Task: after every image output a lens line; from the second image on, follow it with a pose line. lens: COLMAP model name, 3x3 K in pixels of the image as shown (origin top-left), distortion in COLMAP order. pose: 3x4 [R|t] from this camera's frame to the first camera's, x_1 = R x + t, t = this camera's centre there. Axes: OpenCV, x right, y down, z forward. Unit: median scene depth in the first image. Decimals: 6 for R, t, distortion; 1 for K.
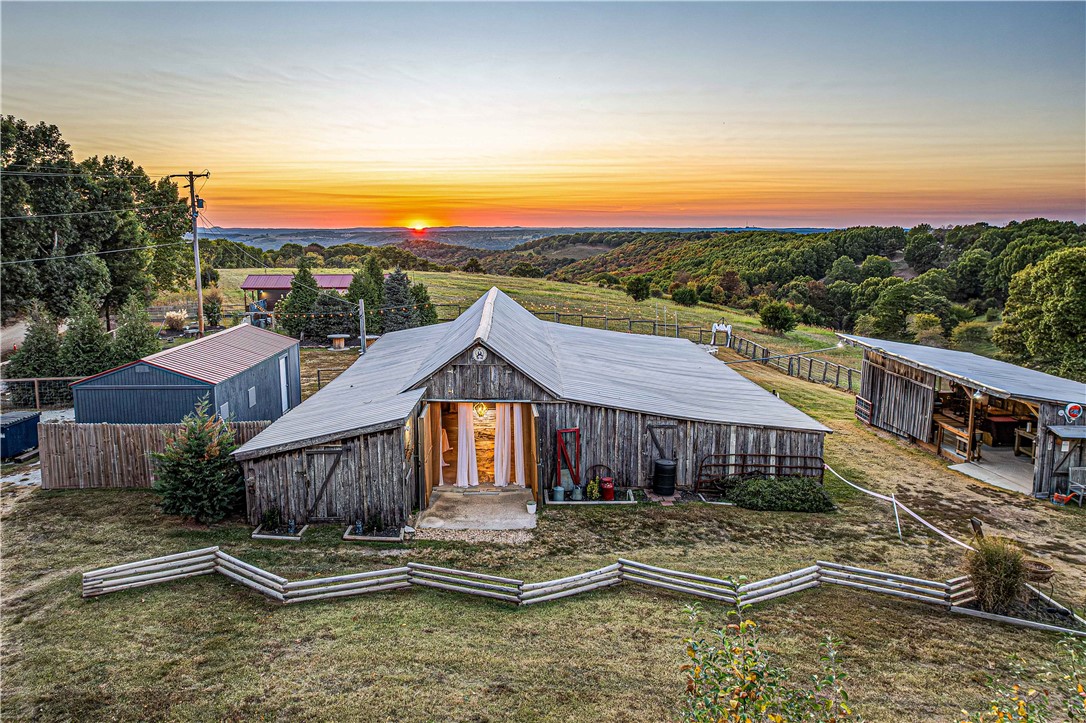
lens RADIAL K [[767.1, 0, 543.0], [0, 767.1, 361.5], [0, 0, 1]] dist [-0.001971, -0.001037]
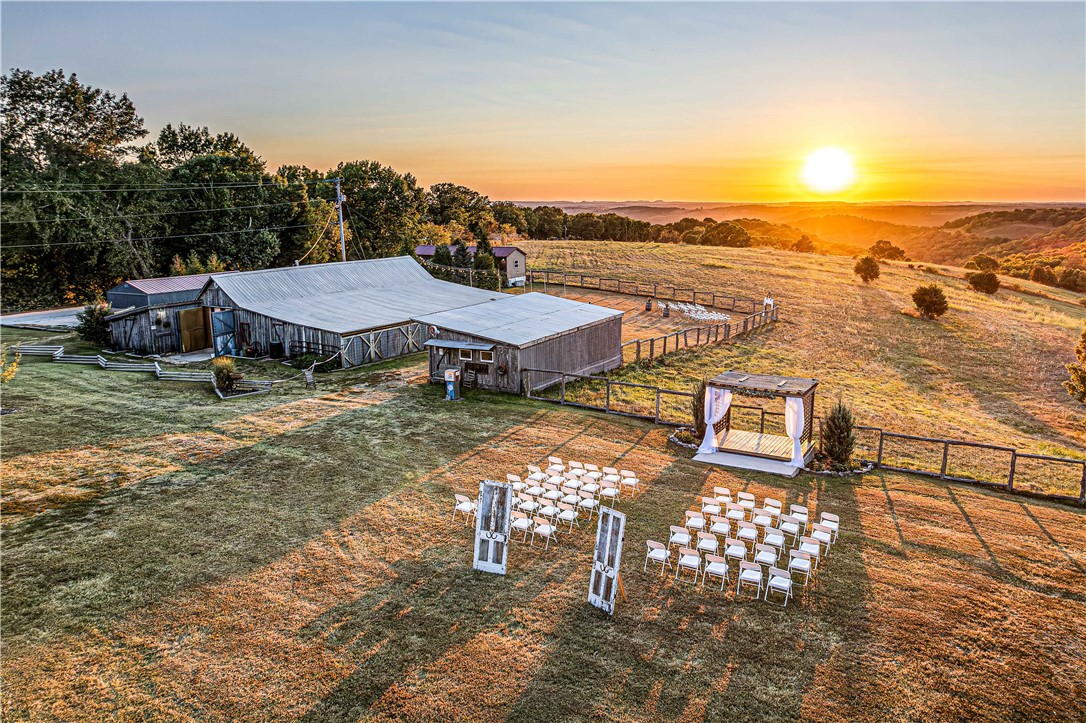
lens RADIAL K [[767.1, 0, 543.0], [0, 767.1, 361.5], [0, 0, 1]] dist [-0.001971, -0.001037]
pose [[0.886035, 0.090959, -0.454608, 1.687697], [-0.075769, 0.995791, 0.051565, 0.023888], [0.457385, -0.011243, 0.889198, -0.469168]]
